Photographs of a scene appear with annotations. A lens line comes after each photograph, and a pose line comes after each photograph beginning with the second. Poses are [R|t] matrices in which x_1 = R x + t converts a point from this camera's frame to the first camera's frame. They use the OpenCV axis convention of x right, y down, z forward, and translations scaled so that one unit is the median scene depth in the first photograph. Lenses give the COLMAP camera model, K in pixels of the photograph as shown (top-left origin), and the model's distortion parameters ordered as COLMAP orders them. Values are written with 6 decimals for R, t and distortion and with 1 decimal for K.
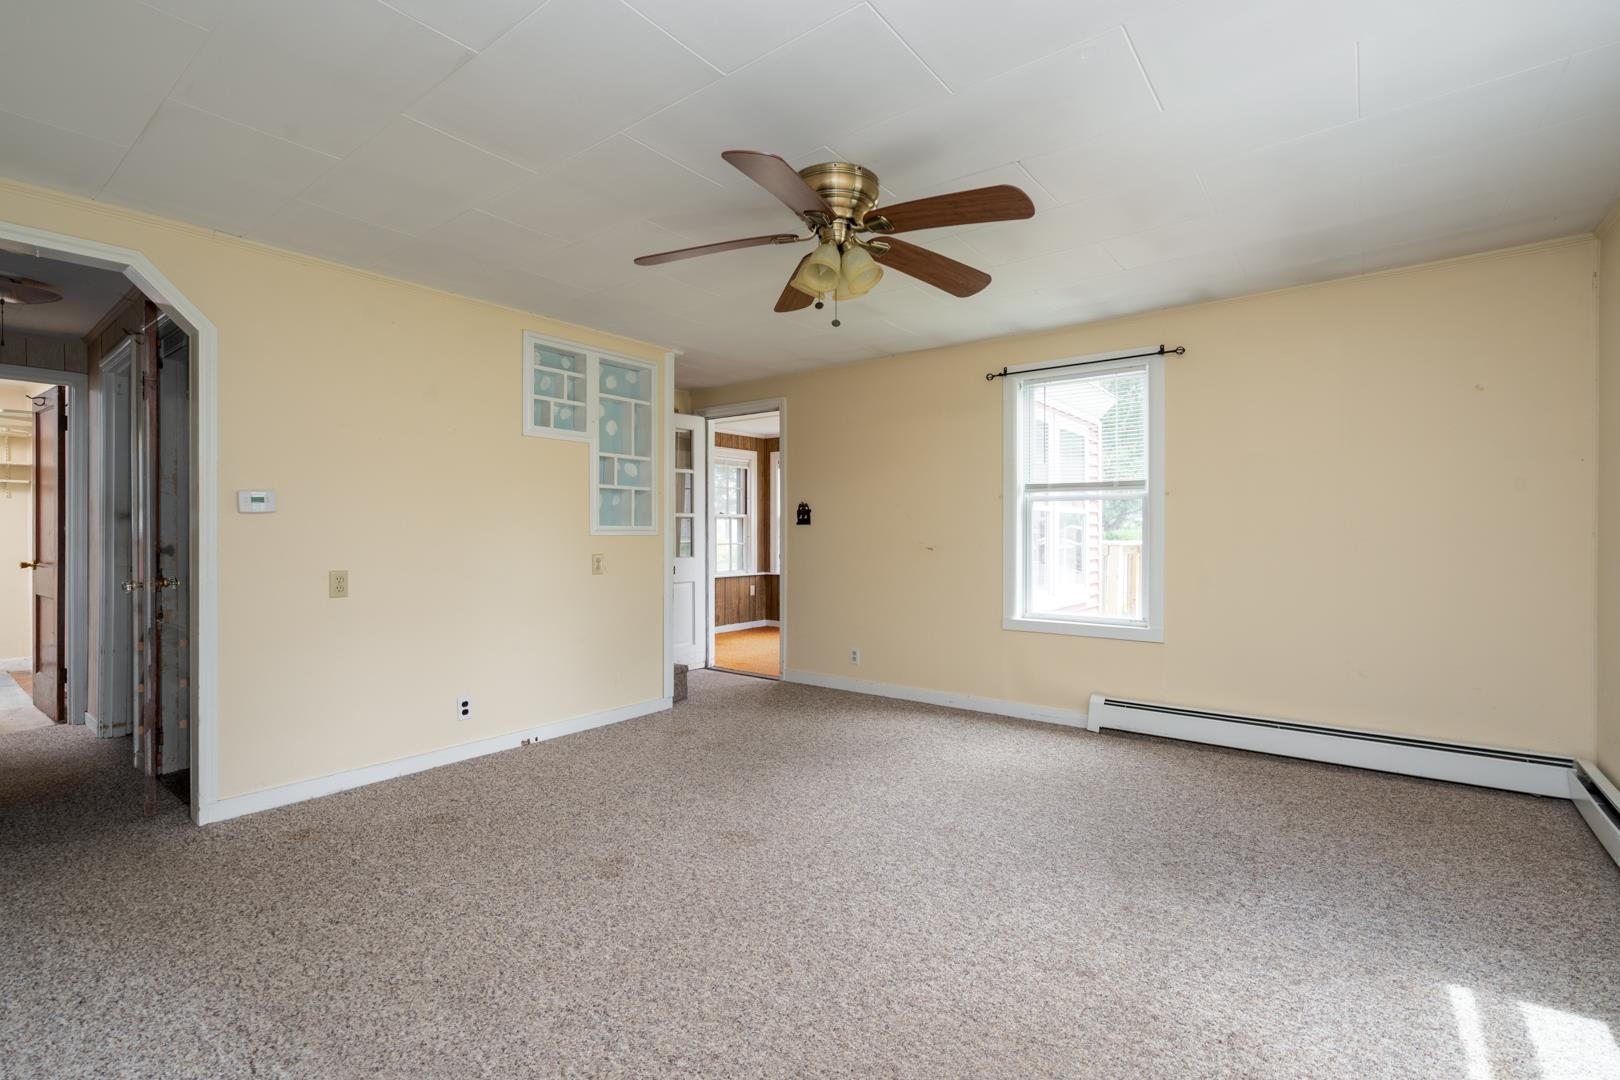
lens RADIAL K [[723.5, 0, 804.6], [0, 723.5, 536.4], [0, 0, 1]] dist [-0.001939, -0.000161]
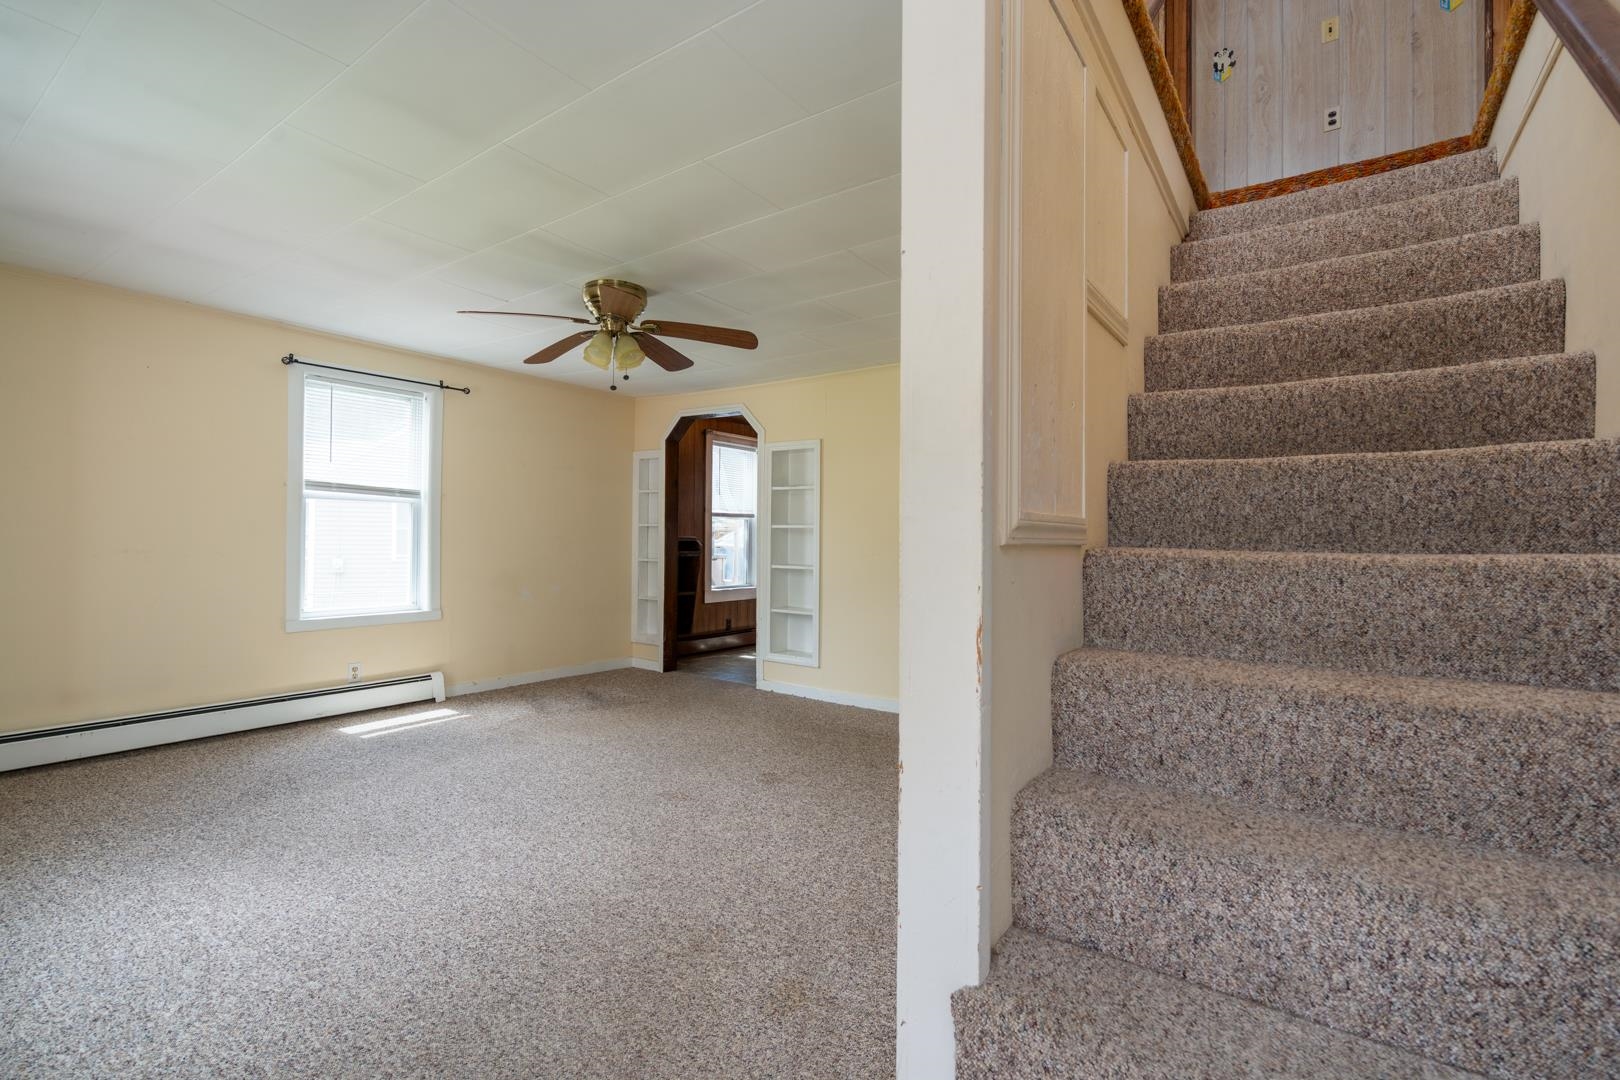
lens RADIAL K [[742.4, 0, 798.7], [0, 742.4, 536.1], [0, 0, 1]] dist [-0.000713, 0.000535]
pose [[-0.999222, -0.008504, -0.038507, -0.225062], [-0.008442, 0.999963, -0.001780, -0.004247], [0.038521, -0.001454, -0.999257, 2.088230]]
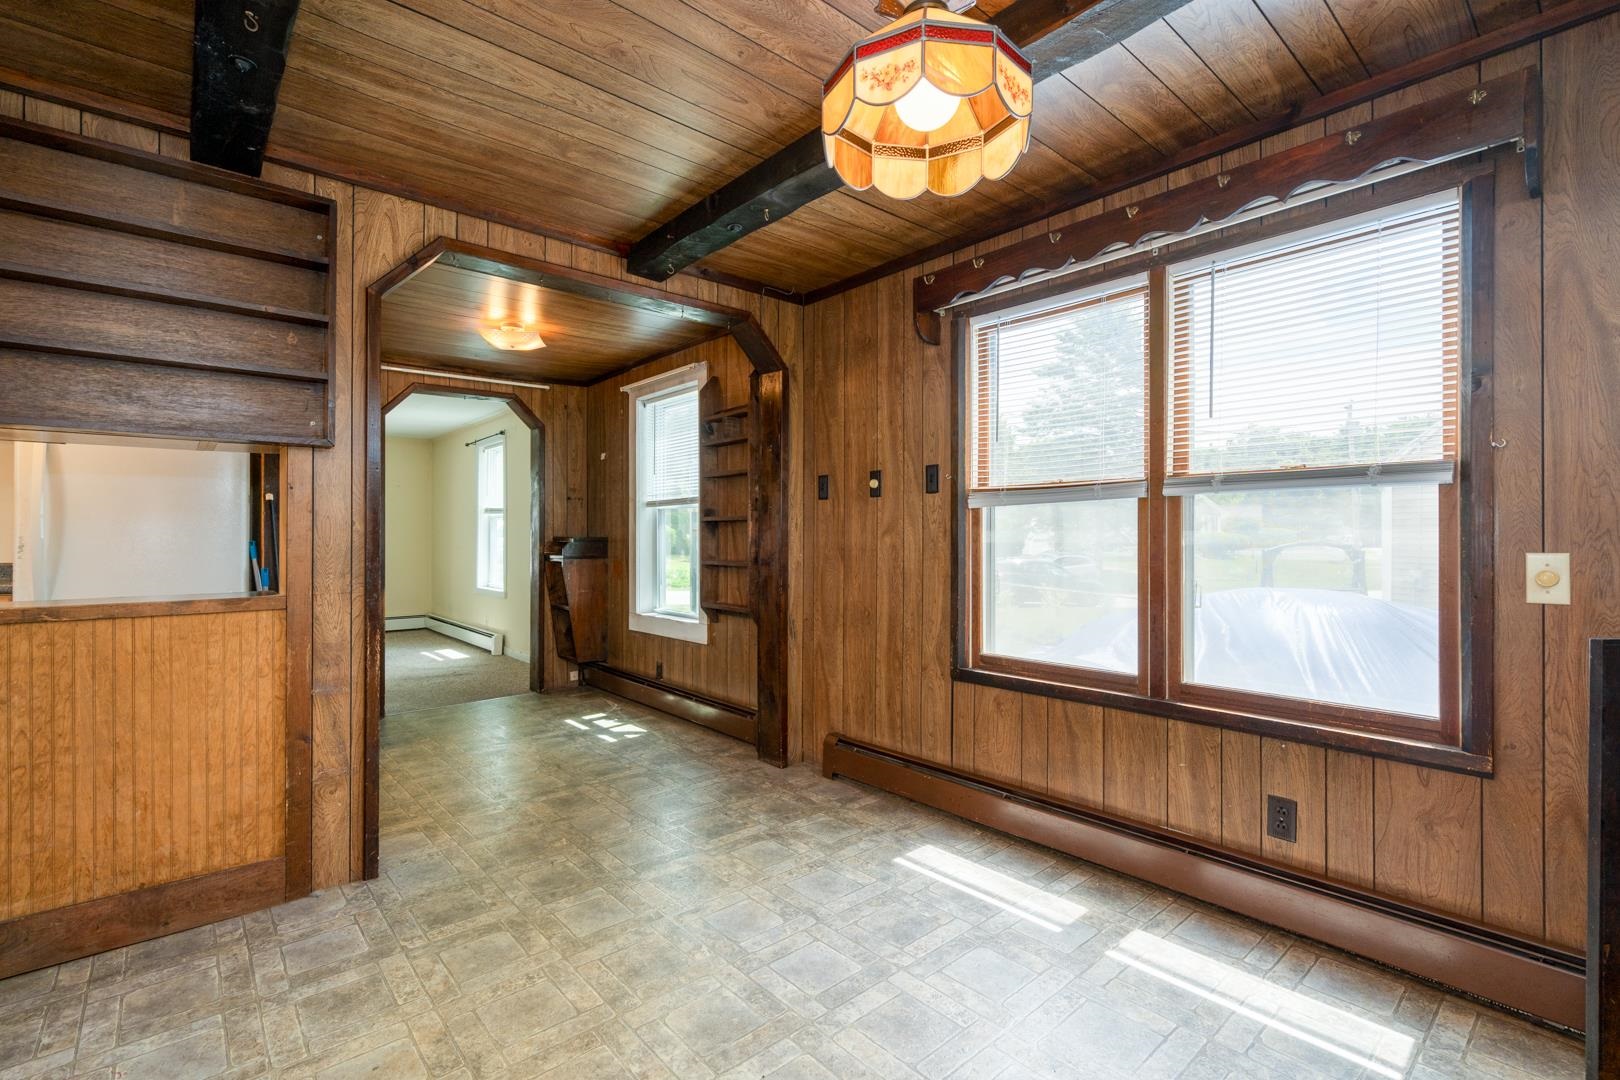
lens RADIAL K [[740.9, 0, 810.8], [0, 740.9, 536.5], [0, 0, 1]] dist [-0.003033, 0.000051]
pose [[0.184363, 0.005005, 0.982846, -1.649122], [0.012327, 0.999897, -0.007404, 0.013249], [-0.982781, 0.013481, 0.184282, -1.123795]]
